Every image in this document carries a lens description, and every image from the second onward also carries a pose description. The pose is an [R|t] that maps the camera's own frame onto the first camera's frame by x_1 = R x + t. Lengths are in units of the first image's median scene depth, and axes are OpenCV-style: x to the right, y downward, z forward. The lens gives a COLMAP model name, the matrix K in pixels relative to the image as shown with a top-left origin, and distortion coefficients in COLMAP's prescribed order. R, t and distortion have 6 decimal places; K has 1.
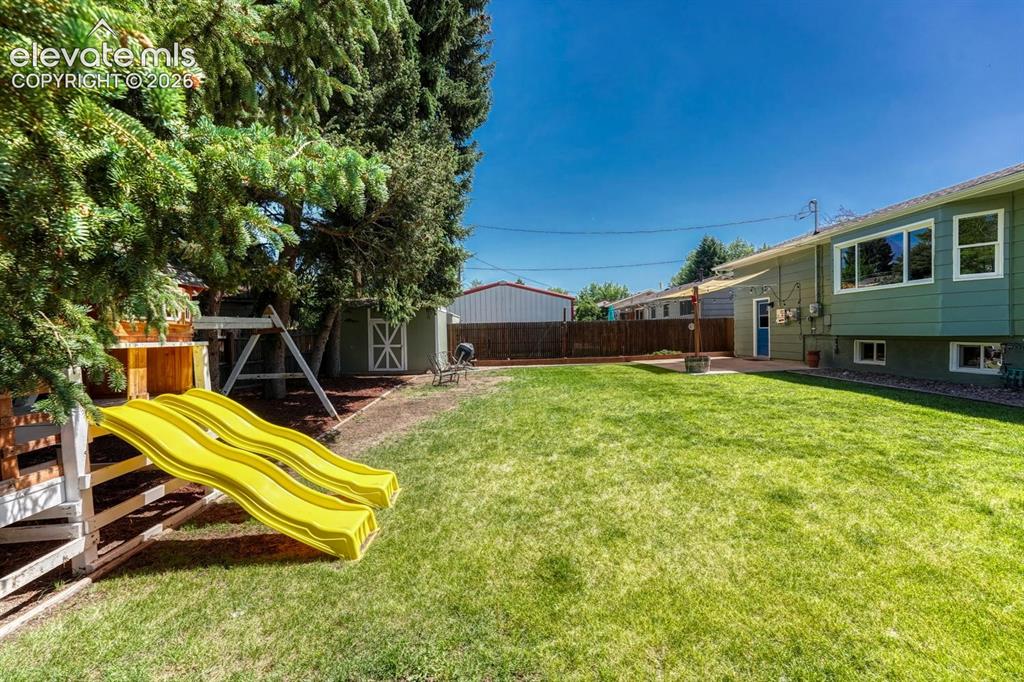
lens RADIAL K [[407.8, 0, 512.0], [0, 407.8, 341.0], [0, 0, 1]] dist [0.000703, 0.000162]
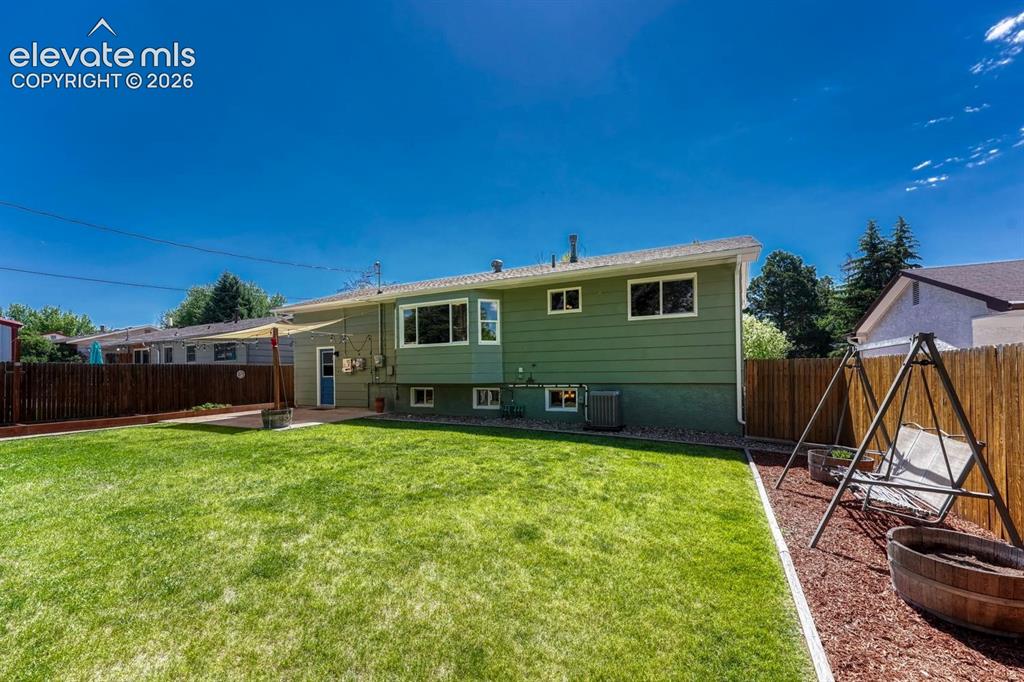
lens RADIAL K [[419.8, 0, 510.8], [0, 419.8, 375.0], [0, 0, 1]] dist [-0.000835, -0.000024]
pose [[0.475070, 0.013775, 0.879840, -0.097827], [0.018905, 0.999487, -0.025856, -0.001265], [-0.879745, 0.028917, 0.474566, 0.149554]]
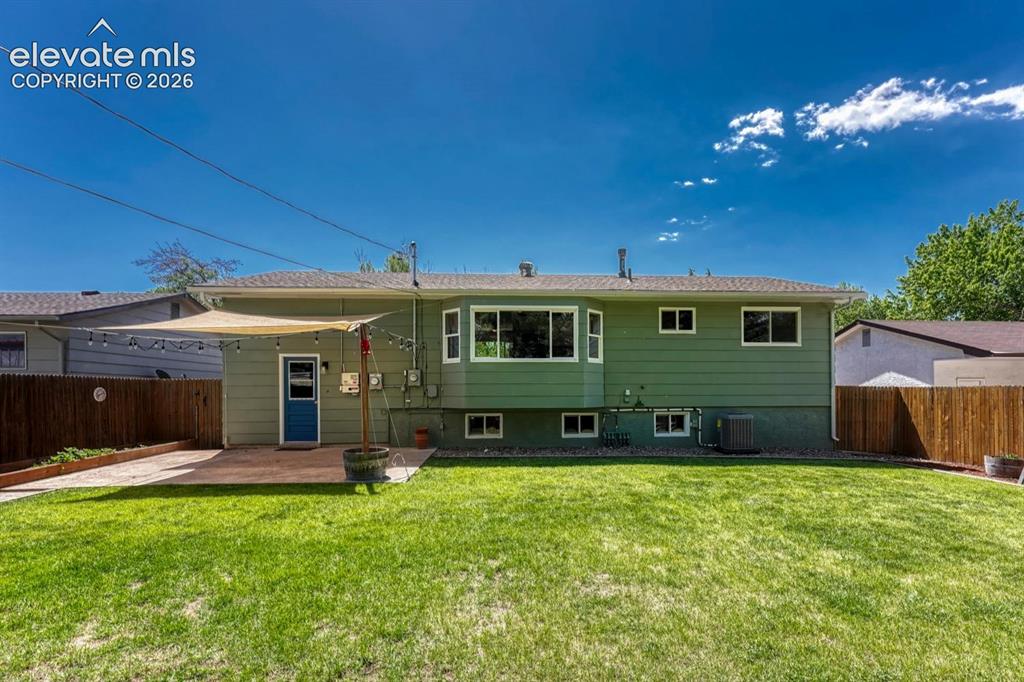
lens RADIAL K [[473.6, 0, 513.9], [0, 473.6, 399.1], [0, 0, 1]] dist [-0.001008, -0.000153]
pose [[-0.040267, 0.011299, 0.999125, -0.211289], [0.025093, 0.999632, -0.010293, -0.020179], [-0.998874, 0.024656, -0.040536, 0.883130]]
